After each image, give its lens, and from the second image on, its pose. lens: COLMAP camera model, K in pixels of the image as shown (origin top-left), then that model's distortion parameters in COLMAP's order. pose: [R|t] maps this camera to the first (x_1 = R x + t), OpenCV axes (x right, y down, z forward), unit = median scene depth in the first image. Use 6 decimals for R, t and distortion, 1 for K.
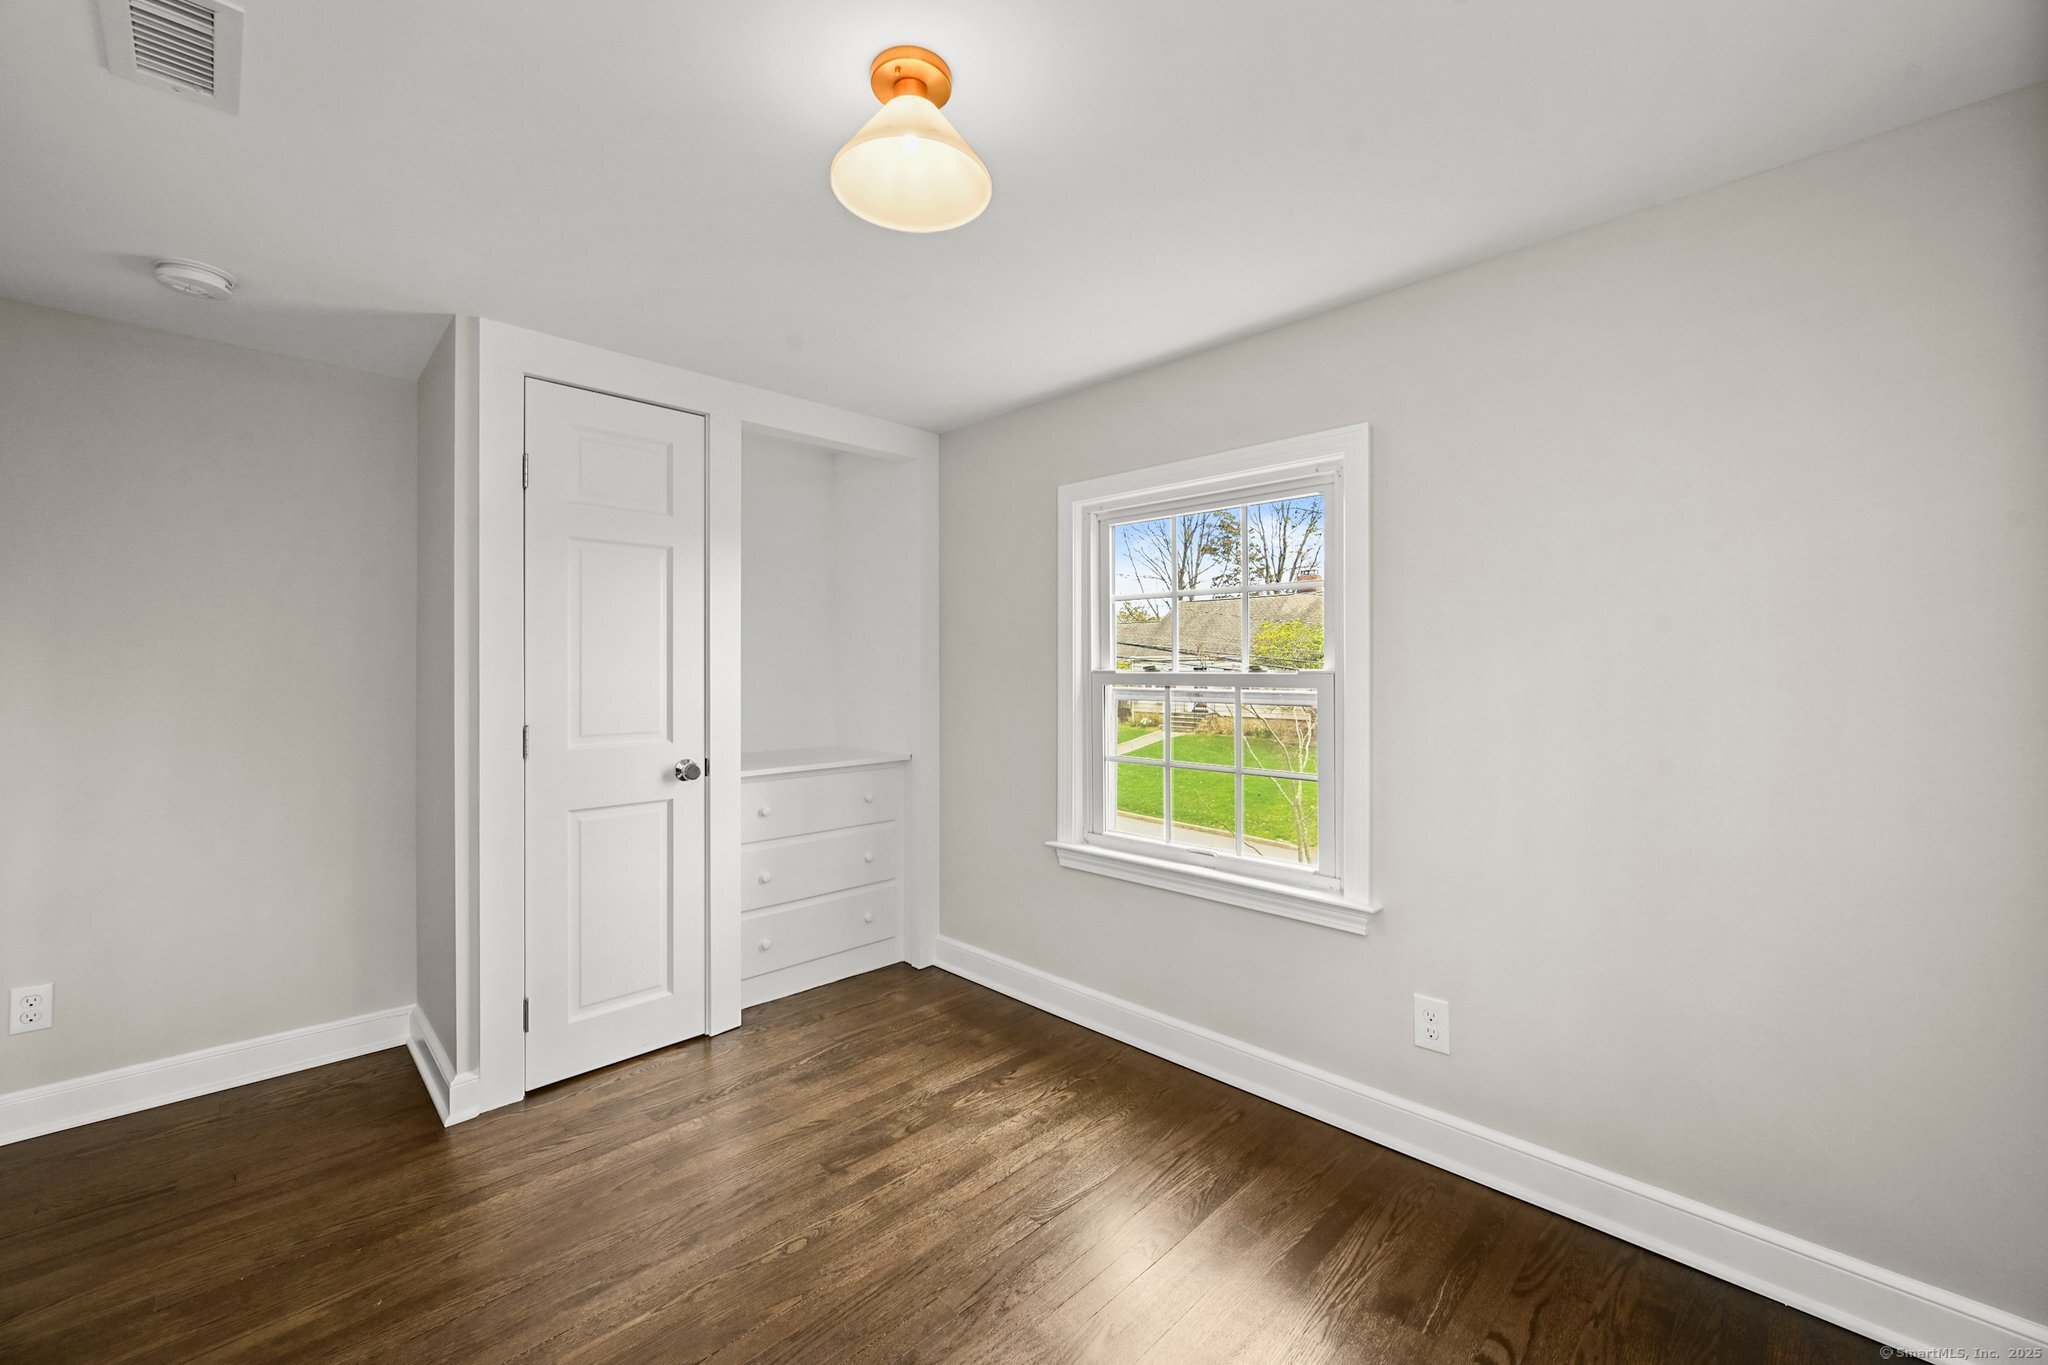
lens RADIAL K [[820.7, 0, 1023.1], [0, 820.7, 667.5], [0, 0, 1]] dist [0.002164, -0.000465]
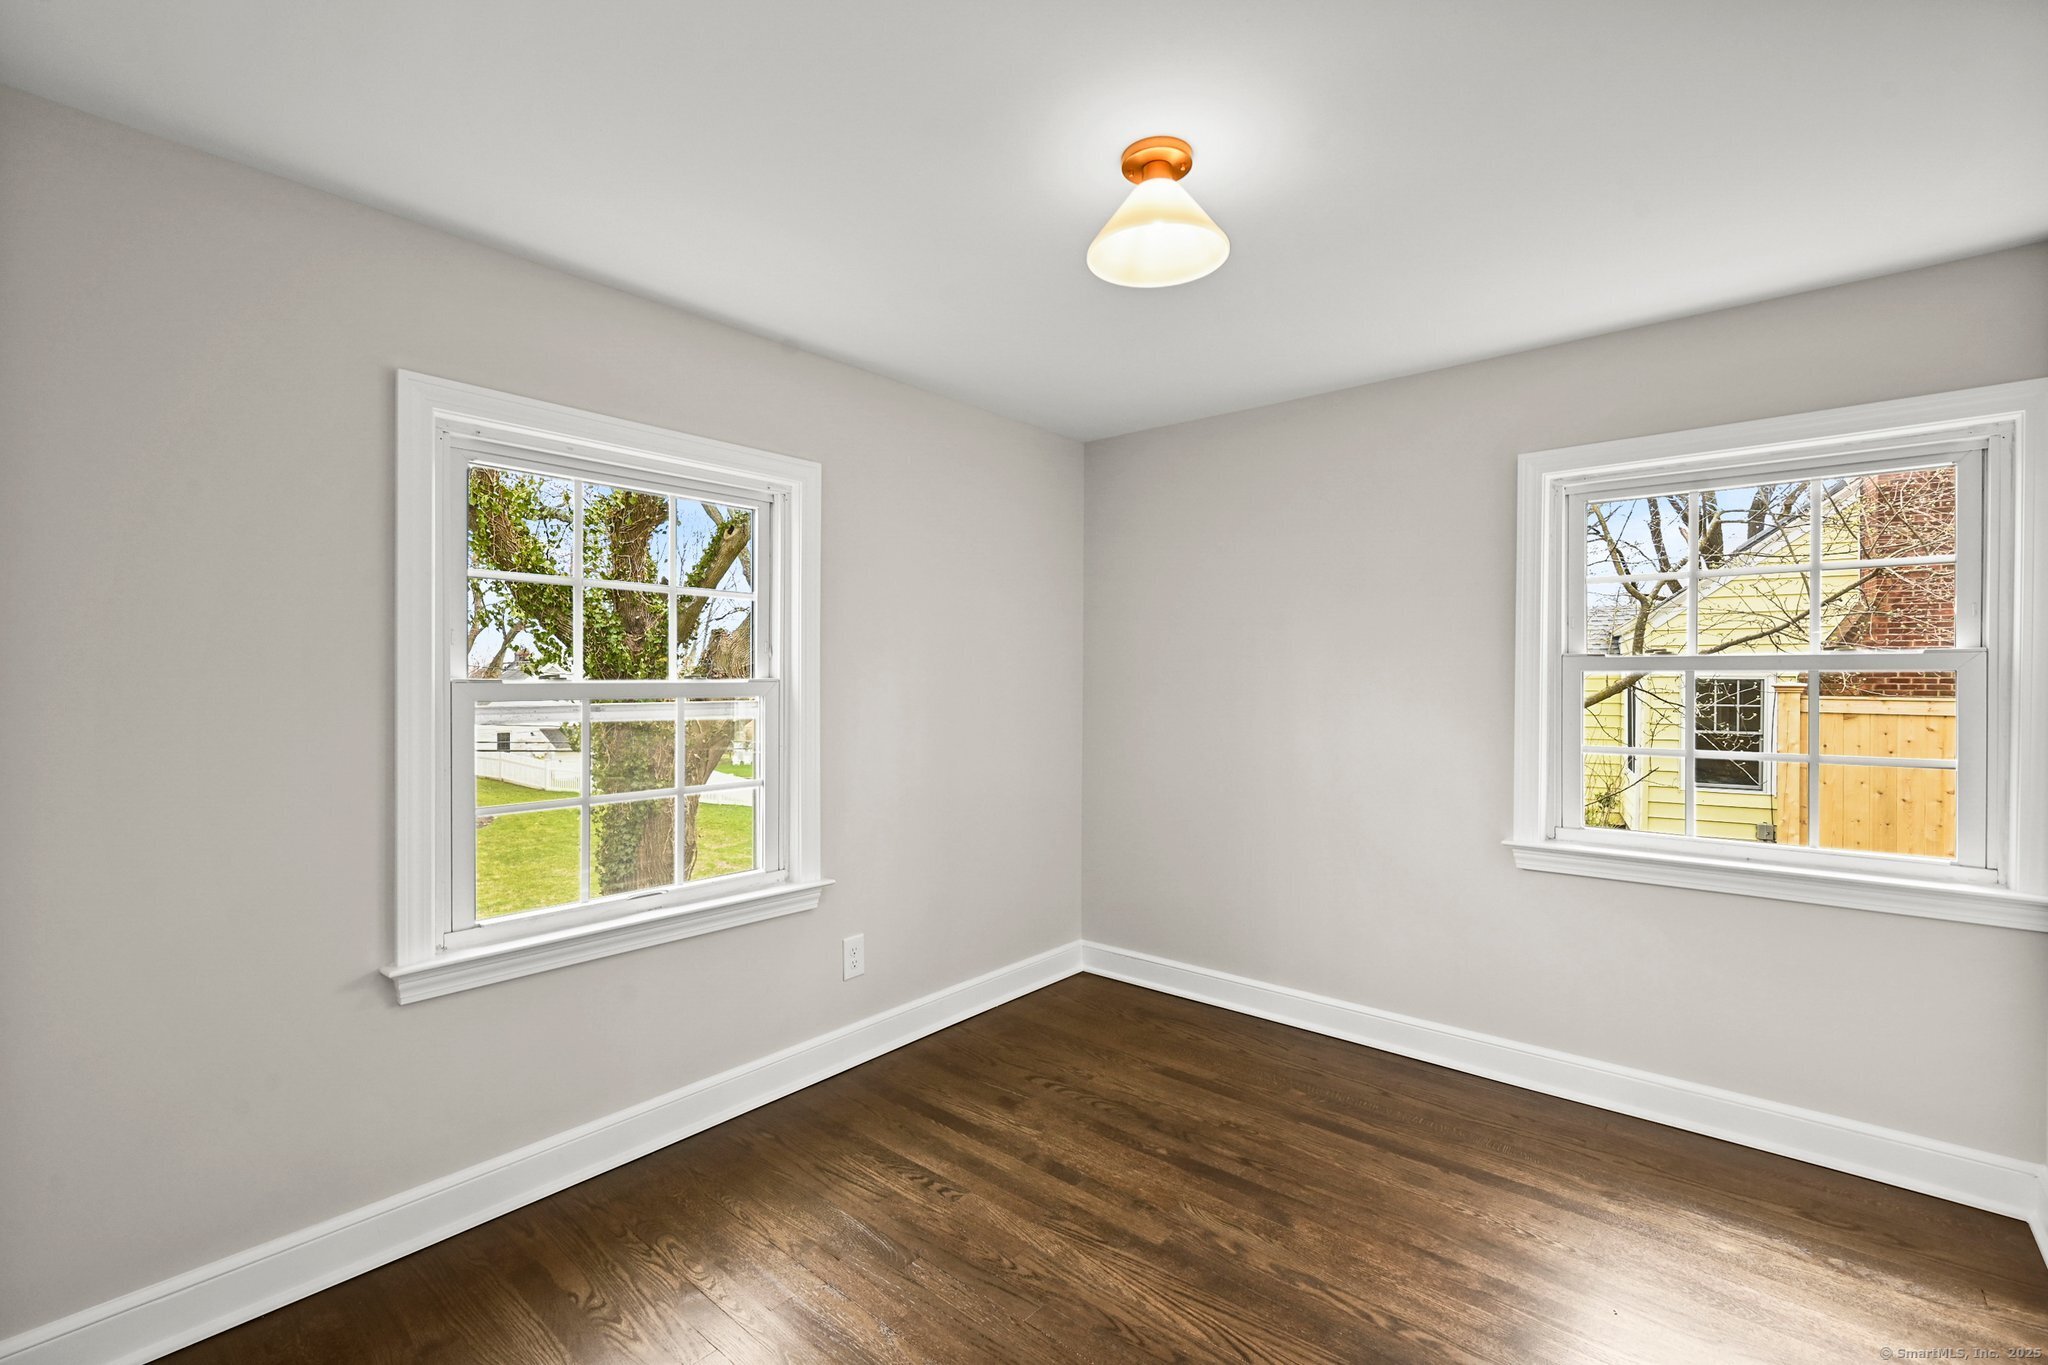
lens RADIAL K [[909.3, 0, 1020.7], [0, 909.3, 686.6], [0, 0, 1]] dist [-0.001358, -0.000016]
pose [[-0.082339, -0.015967, 0.996476, -0.876619], [-0.010770, 0.999828, 0.015131, -0.008257], [-0.996546, -0.009486, -0.082496, 0.821318]]
